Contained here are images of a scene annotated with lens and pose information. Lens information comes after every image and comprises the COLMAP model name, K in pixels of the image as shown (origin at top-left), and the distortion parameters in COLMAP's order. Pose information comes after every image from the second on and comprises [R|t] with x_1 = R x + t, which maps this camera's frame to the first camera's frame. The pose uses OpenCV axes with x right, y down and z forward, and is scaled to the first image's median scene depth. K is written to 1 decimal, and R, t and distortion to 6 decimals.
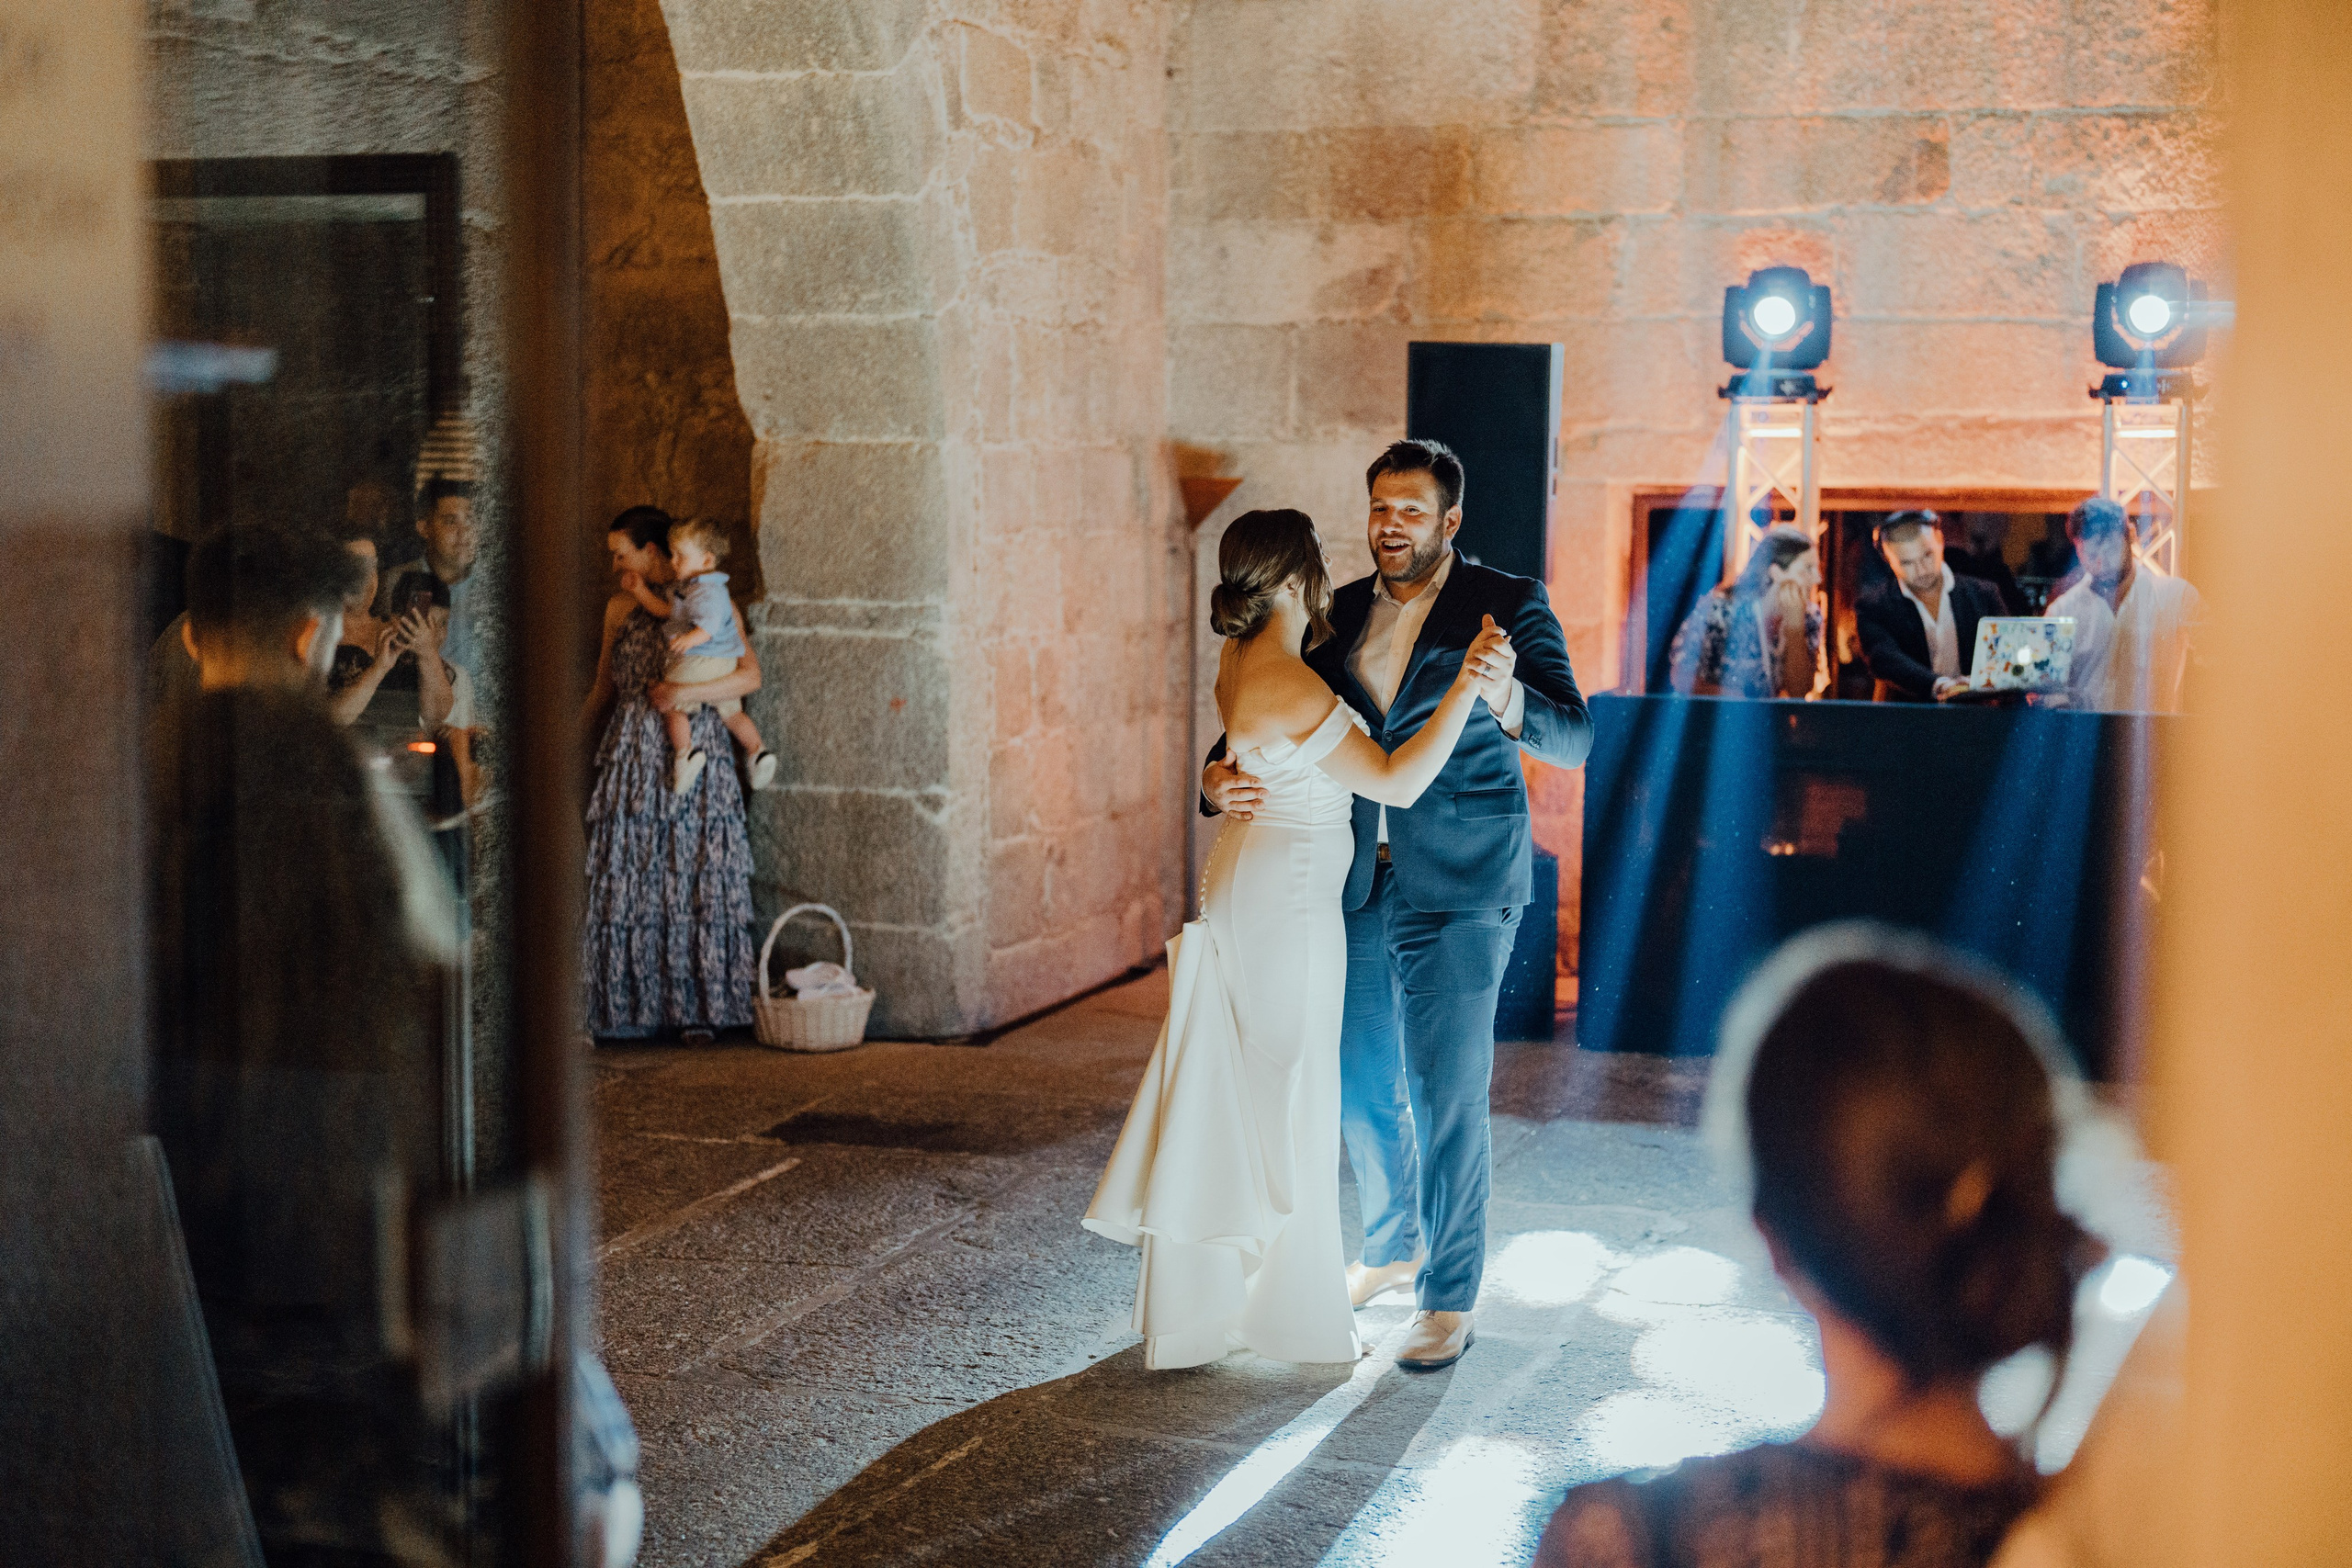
lens RADIAL K [[3323.4, 0, 1176.0], [0, 3323.4, 784.0], [0, 0, 1]] dist [-0.014530, 0.054629]
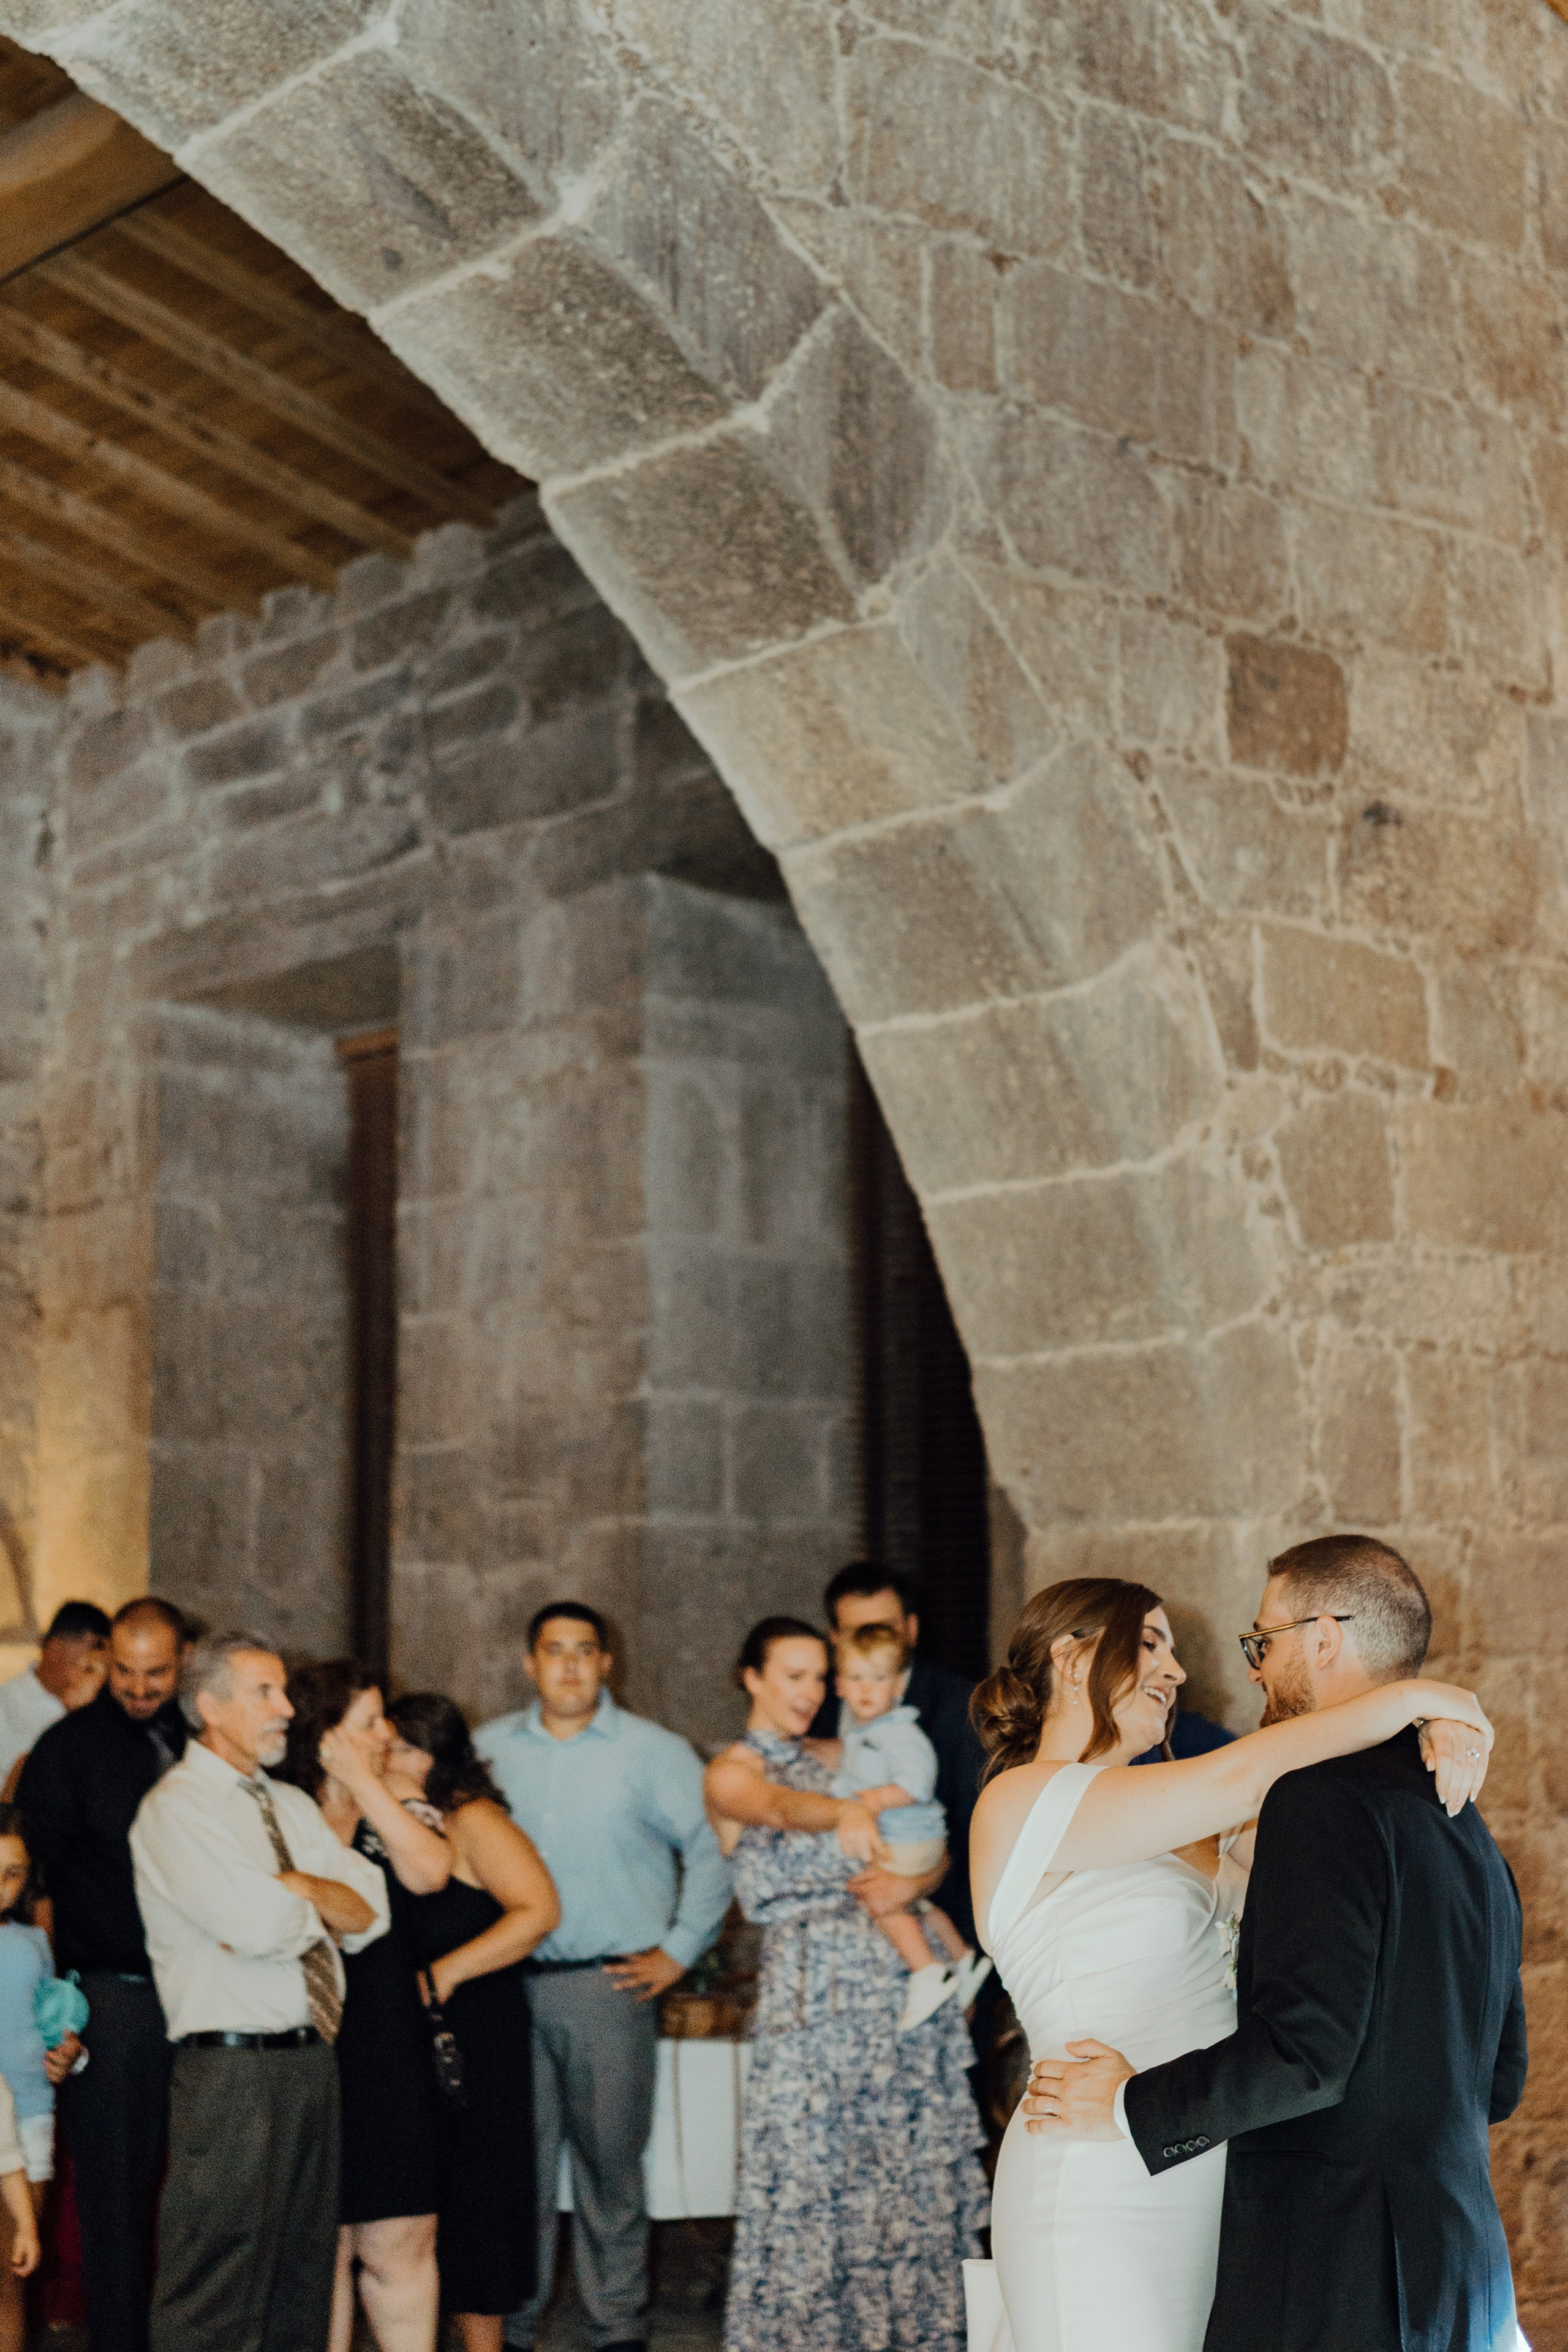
lens RADIAL K [[3434.1, 0, 784.0], [0, 3434.1, 1176.0], [0, 0, 1]] dist [0.023513, 0.002949]
pose [[0.863022, -0.092610, -0.496605, 0.187476], [-0.028531, 0.972547, -0.230949, -0.007316], [0.504360, 0.213483, 0.836688, 0.330292]]
